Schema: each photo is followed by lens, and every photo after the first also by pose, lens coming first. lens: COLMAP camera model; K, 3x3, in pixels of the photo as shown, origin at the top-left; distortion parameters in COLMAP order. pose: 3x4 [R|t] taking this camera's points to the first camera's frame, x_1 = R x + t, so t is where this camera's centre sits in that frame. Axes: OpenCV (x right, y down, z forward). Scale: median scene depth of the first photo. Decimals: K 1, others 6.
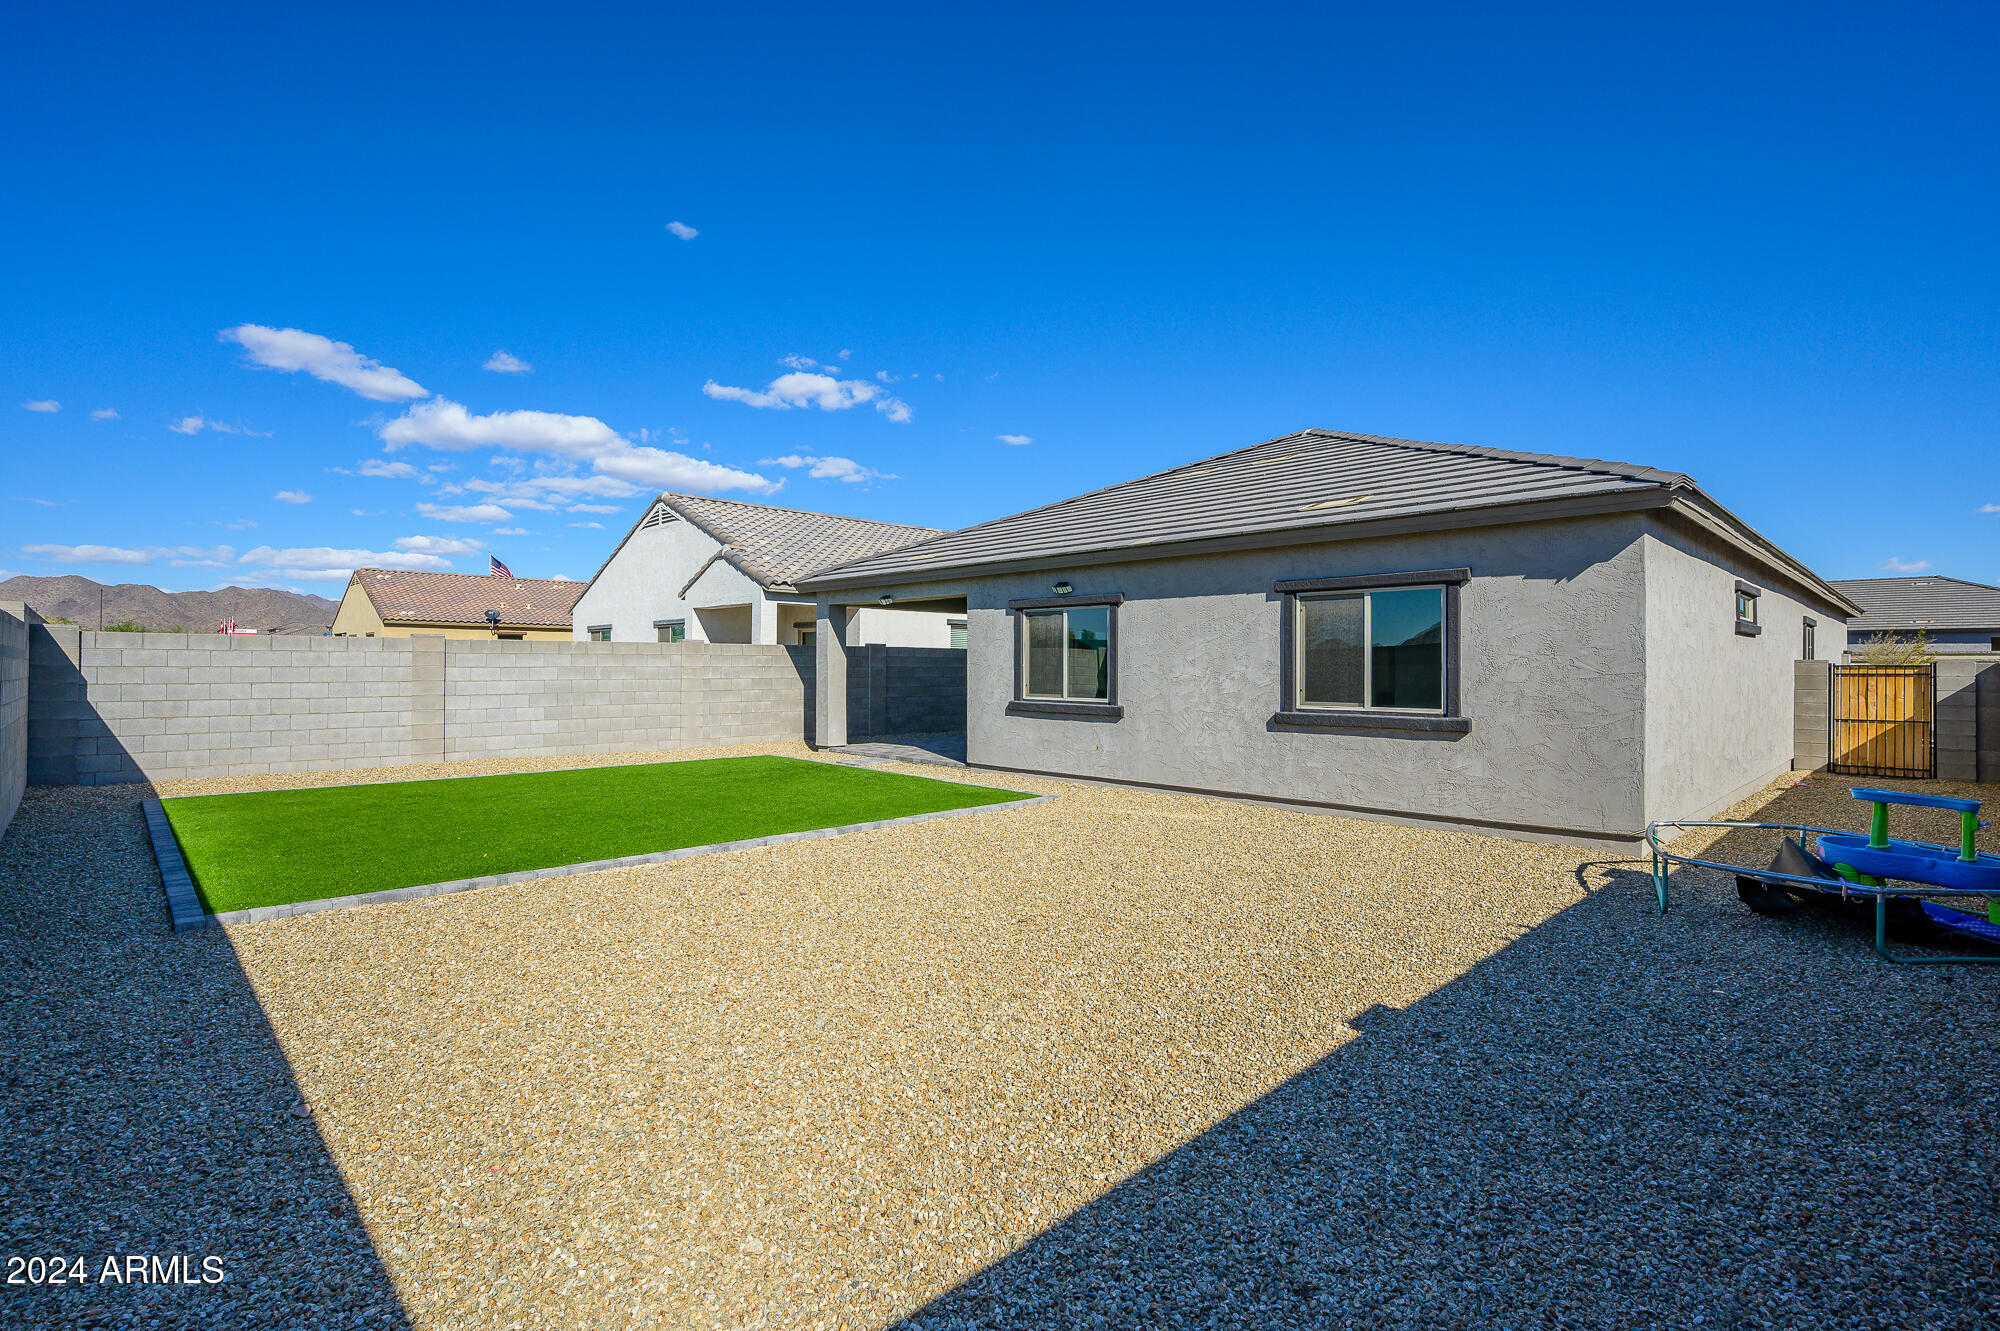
lens RADIAL K [[922.2, 0, 999.7], [0, 922.2, 662.7], [0, 0, 1]] dist [-0.001162, -0.000108]
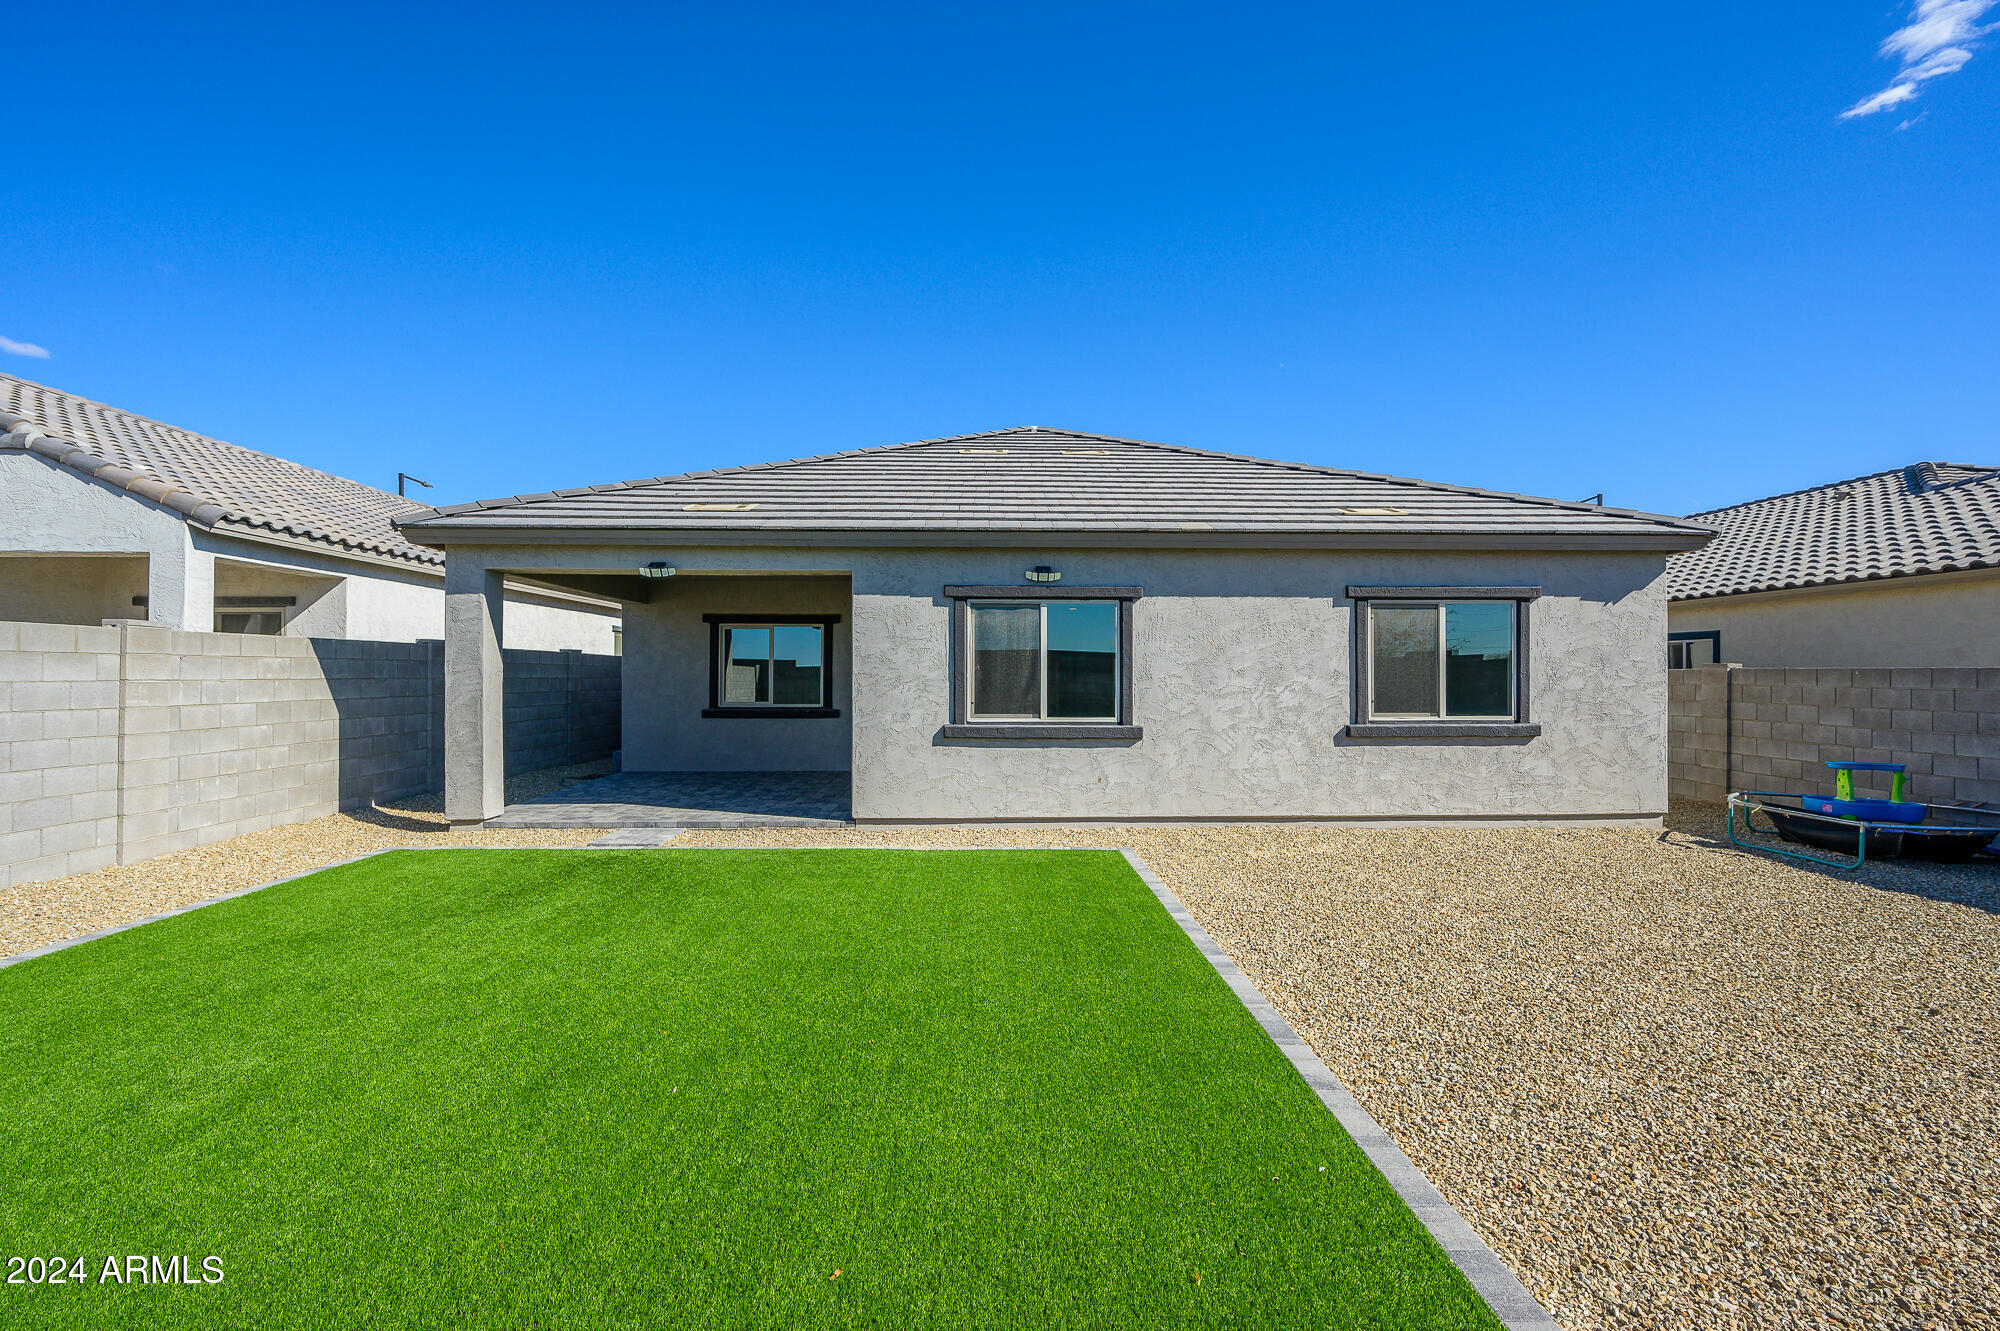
lens RADIAL K [[907.8, 0, 1000.0], [0, 907.8, 675.7], [0, 0, 1]] dist [0.000296, -0.000009]
pose [[0.675809, 0.000276, 0.737076, -0.566772], [-0.001314, 0.999999, 0.000830, 0.002515], [-0.737075, -0.001529, 0.675809, 0.579704]]
